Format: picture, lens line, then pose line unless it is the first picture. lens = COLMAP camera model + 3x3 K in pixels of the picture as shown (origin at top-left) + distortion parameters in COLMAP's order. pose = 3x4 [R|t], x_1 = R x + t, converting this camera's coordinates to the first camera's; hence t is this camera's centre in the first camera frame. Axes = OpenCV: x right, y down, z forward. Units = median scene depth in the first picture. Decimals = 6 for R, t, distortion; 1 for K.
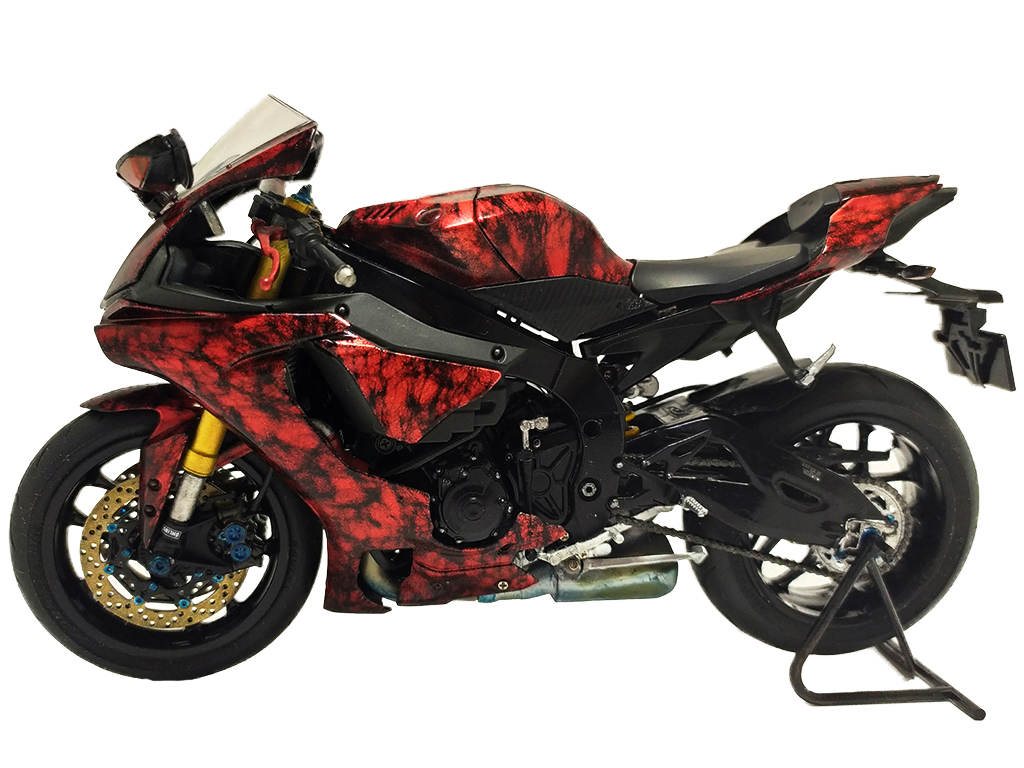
lens RADIAL K [[976.2, 0, 512.0], [0, 976.2, 384.0], [0, 0, 1]] dist [0.002673, 0.002527]
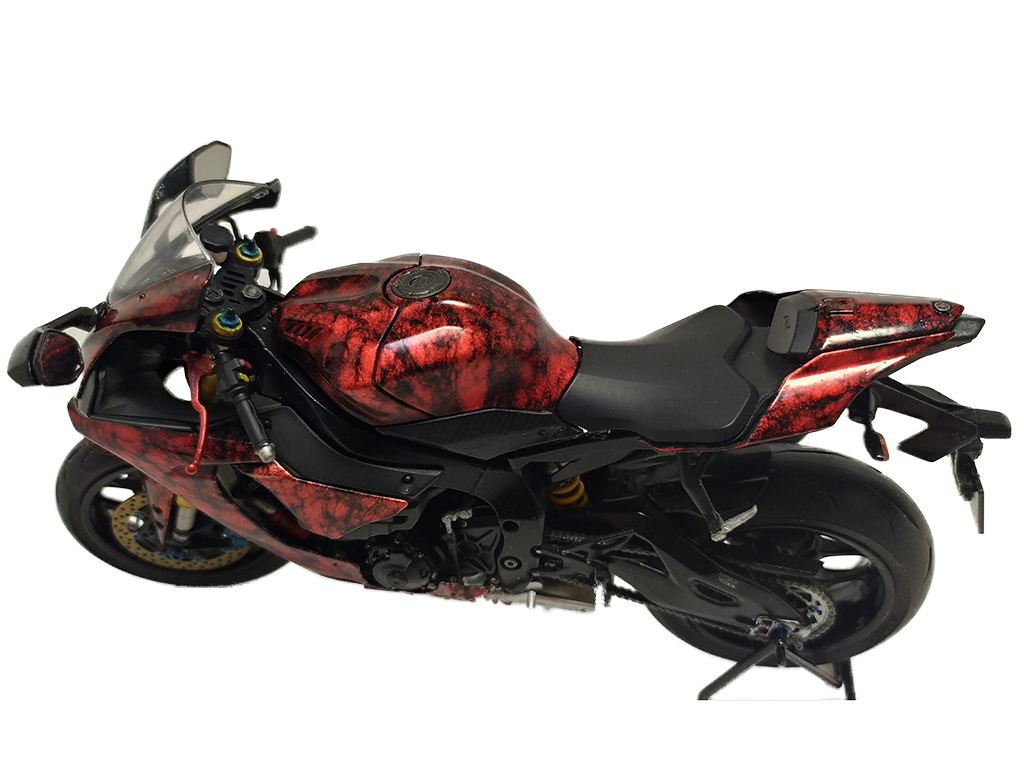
lens RADIAL K [[905.9, 0, 539.6], [0, 905.9, 382.2], [0, 0, 1]] dist [0.000257, -0.001342]
pose [[0.963487, 0.164844, -0.210997, 0.314560], [-0.033001, 0.855120, 0.517378, -0.639635], [0.265714, -0.491524, 0.829337, 0.290614]]
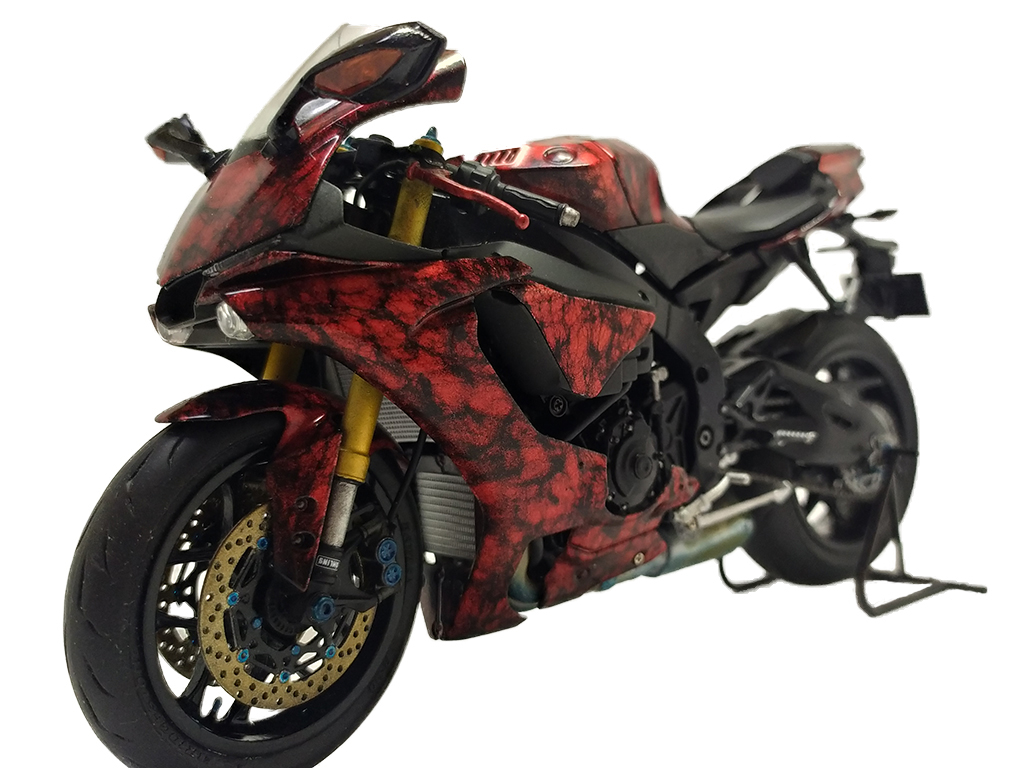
lens RADIAL K [[976.2, 0, 512.0], [0, 976.2, 384.0], [0, 0, 1]] dist [0.002673, 0.002527]
pose [[0.865014, -0.112454, 0.488983, -0.610928], [0.174253, 0.981231, -0.082596, 0.110718], [-0.470517, 0.156653, 0.868374, 0.249068]]
